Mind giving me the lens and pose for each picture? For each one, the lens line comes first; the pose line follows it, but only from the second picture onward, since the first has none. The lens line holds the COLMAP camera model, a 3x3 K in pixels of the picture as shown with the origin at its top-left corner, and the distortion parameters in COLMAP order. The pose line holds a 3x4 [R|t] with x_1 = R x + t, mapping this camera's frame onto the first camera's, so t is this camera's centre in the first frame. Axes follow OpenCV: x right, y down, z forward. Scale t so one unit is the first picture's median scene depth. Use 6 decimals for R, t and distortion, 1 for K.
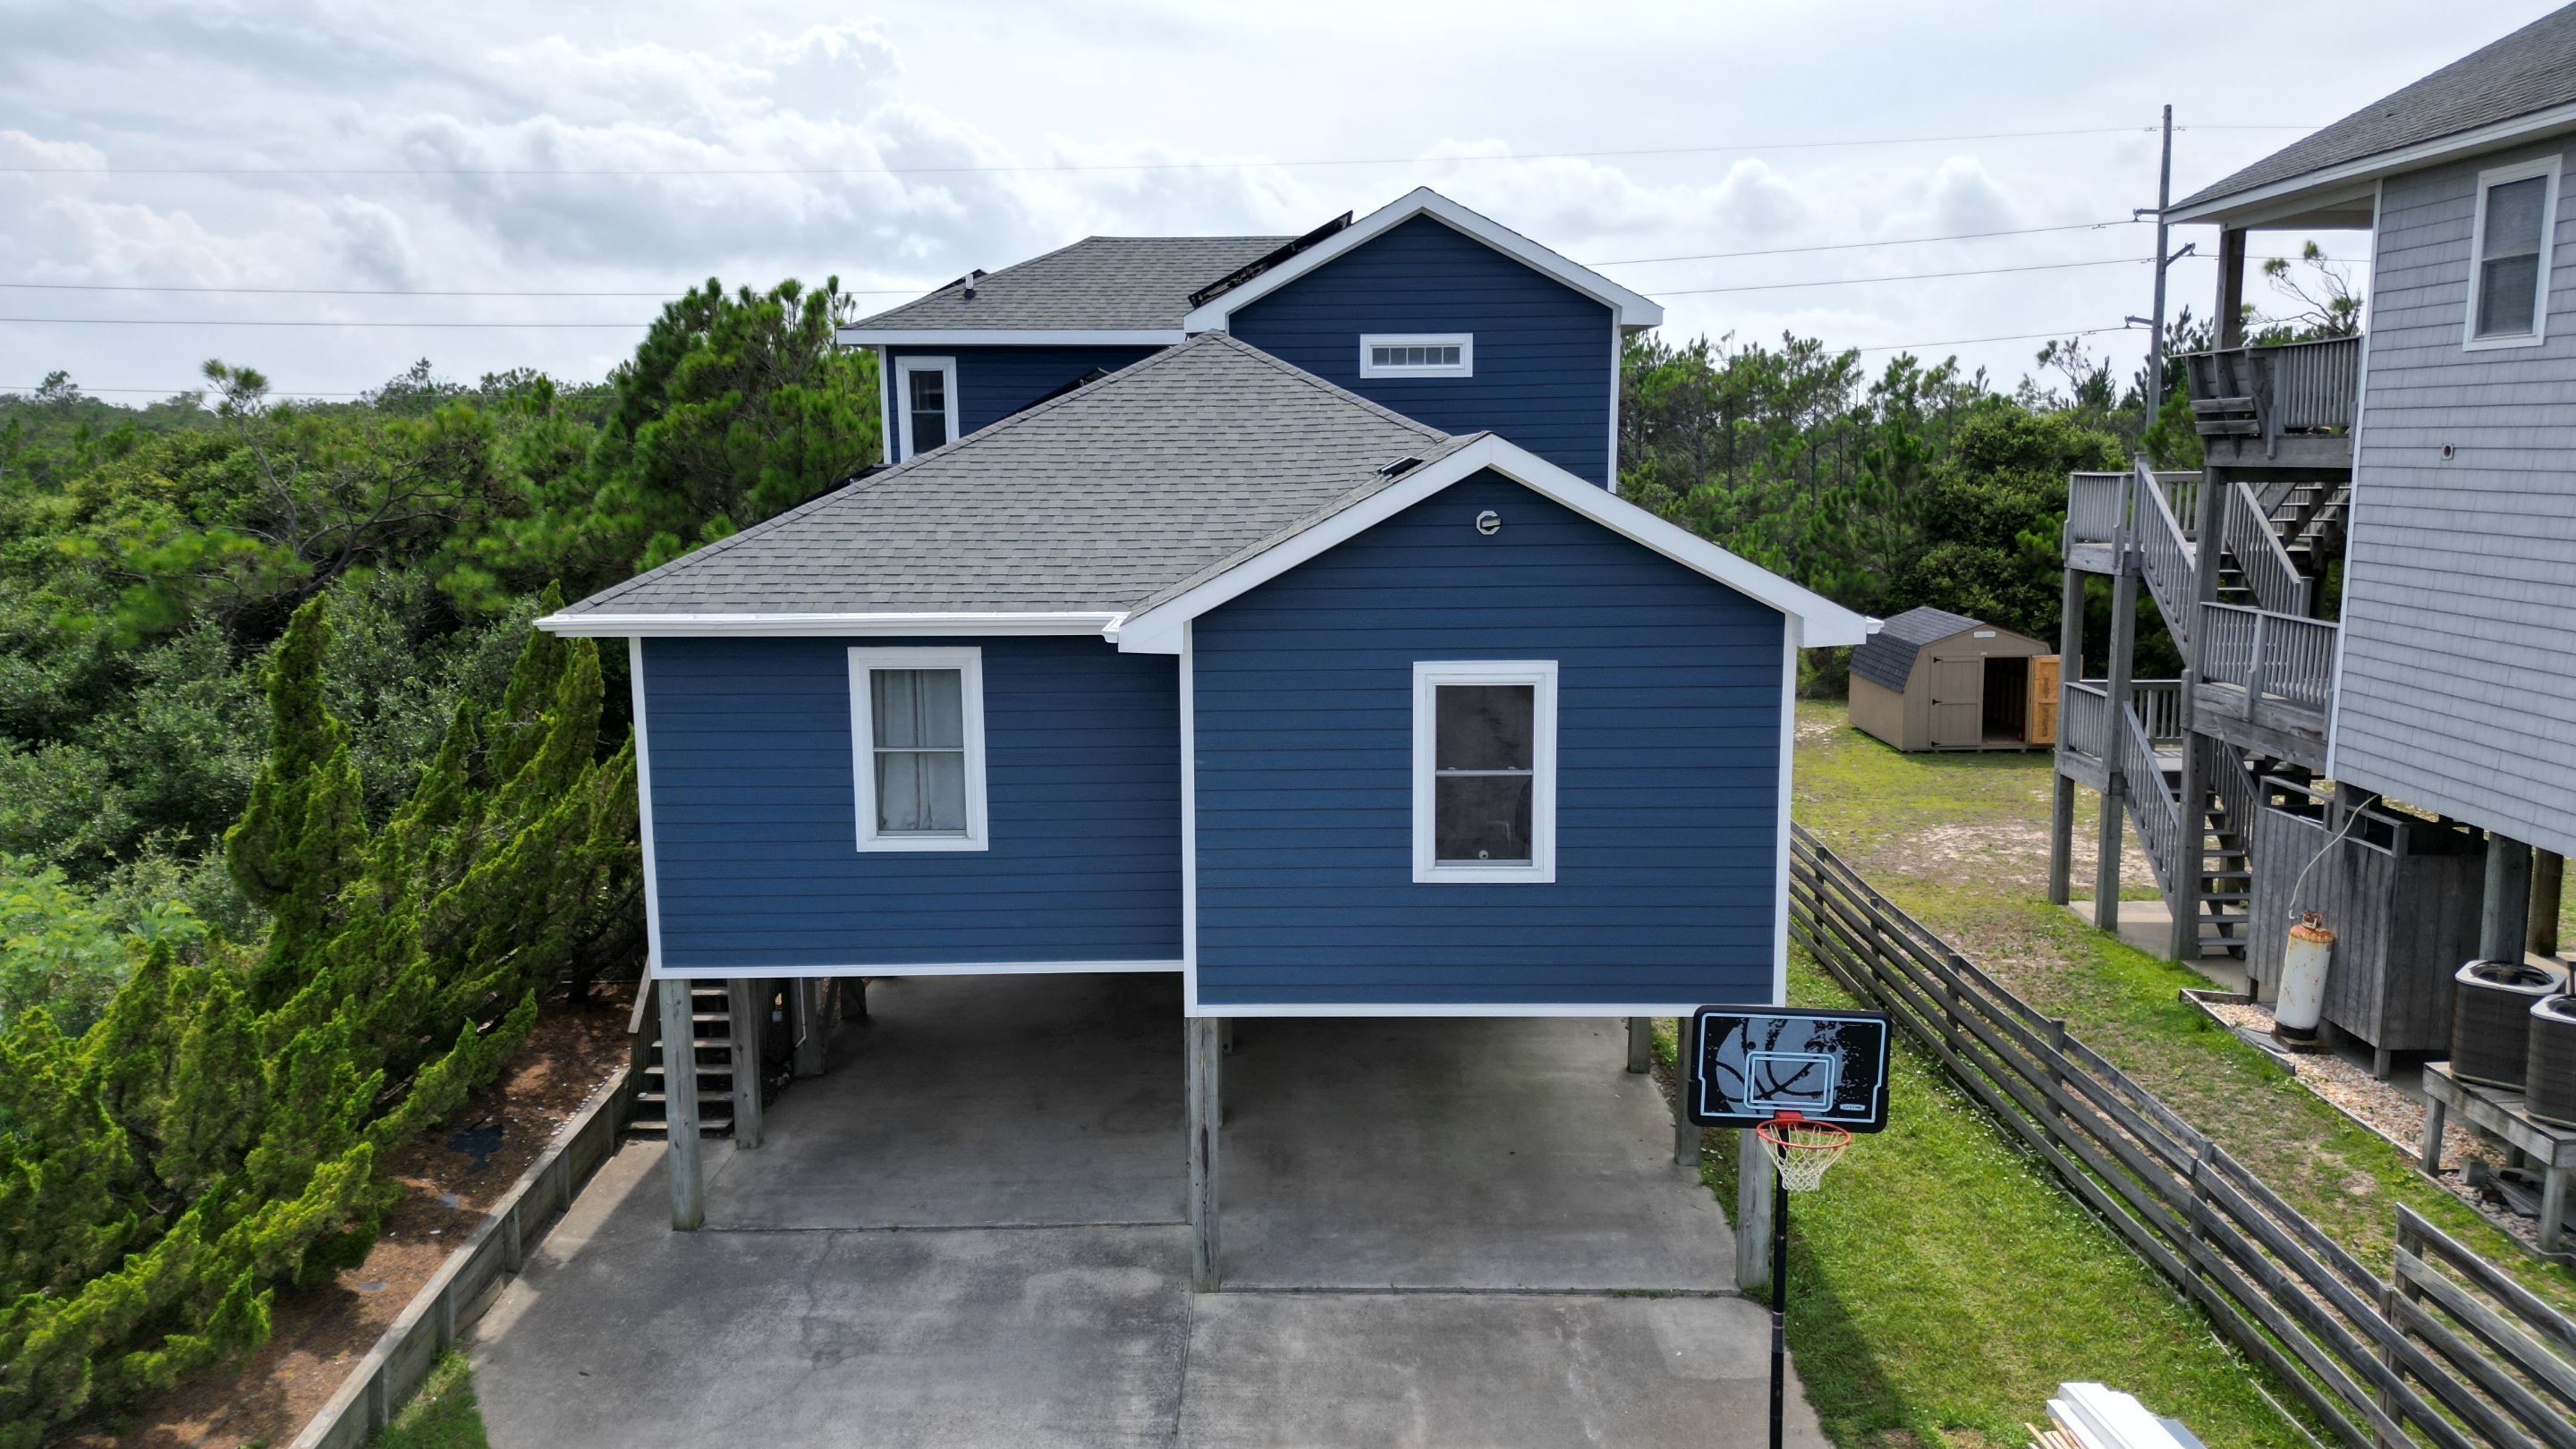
lens RADIAL K [[1803.6, 0, 1284.9], [0, 1803.6, 723.7], [0, 0, 1]] dist [0.074642, -0.078211]
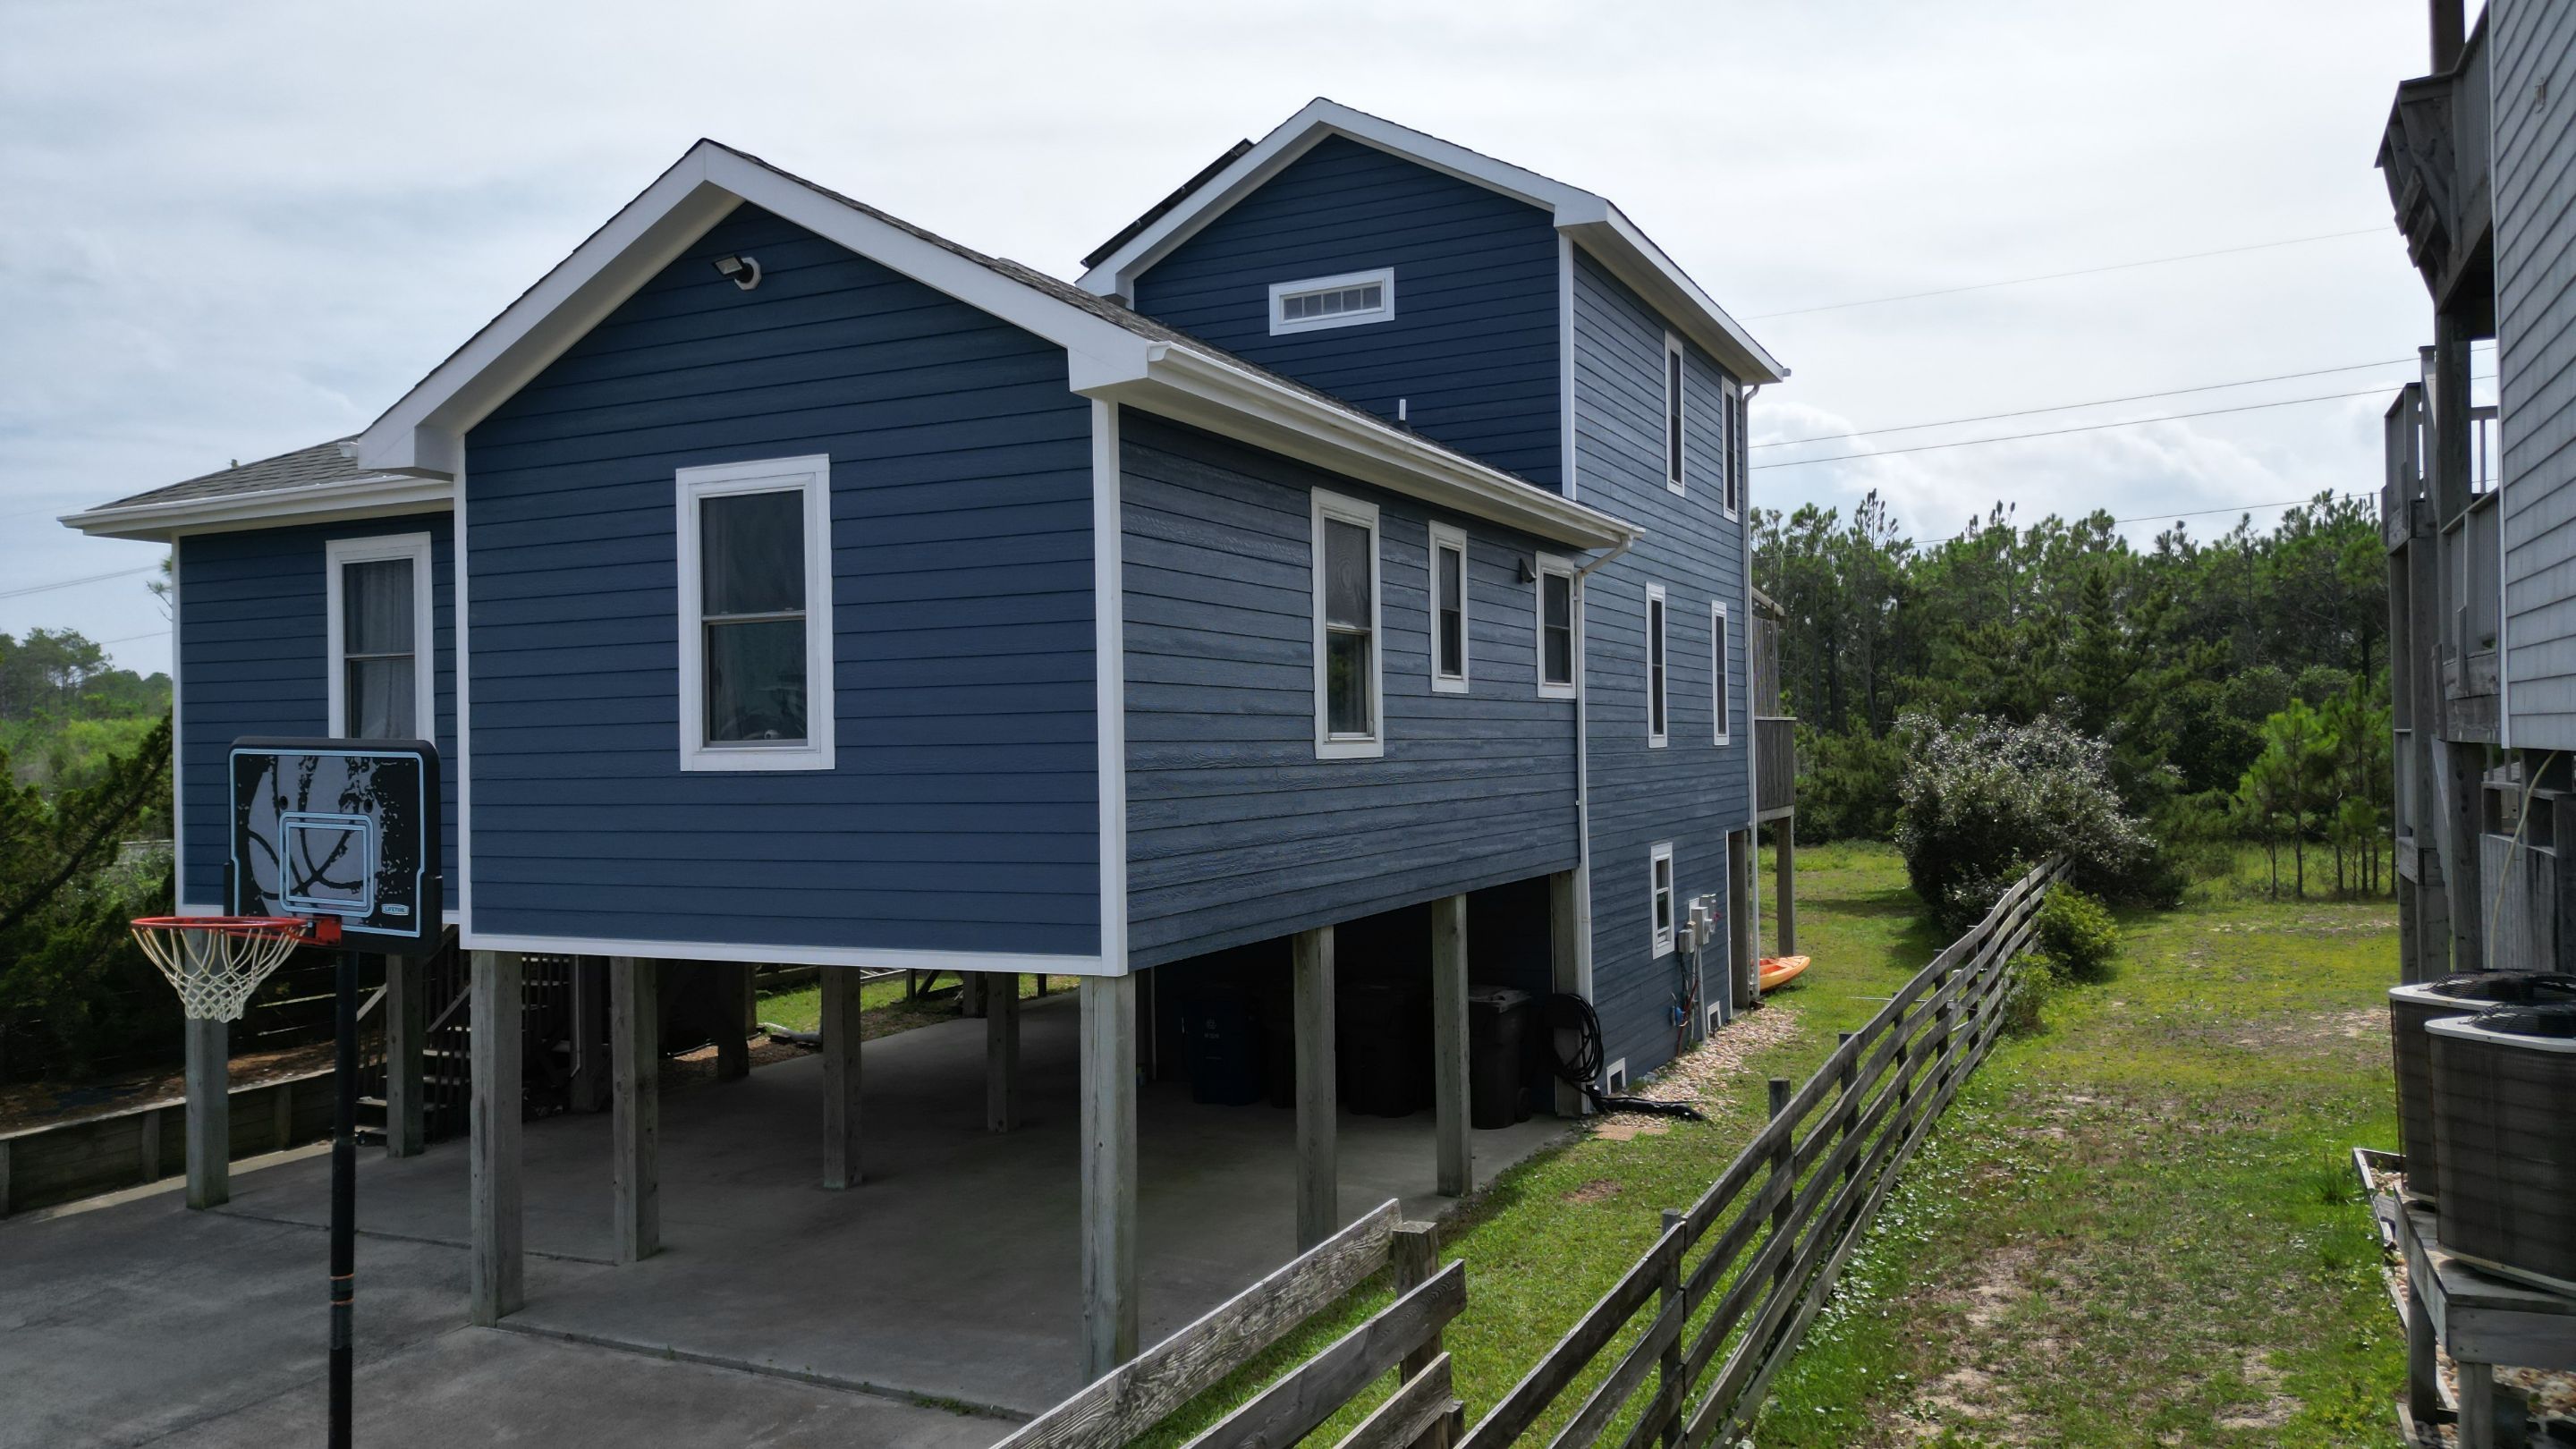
lens RADIAL K [[1803.6, 0, 1284.9], [0, 1803.6, 723.7], [0, 0, 1]] dist [0.074642, -0.078211]
pose [[0.904454, -0.012516, -0.426388, 0.546958], [-0.056189, 0.987364, -0.148171, 0.148155], [0.422855, 0.157972, 0.892322, 0.390347]]
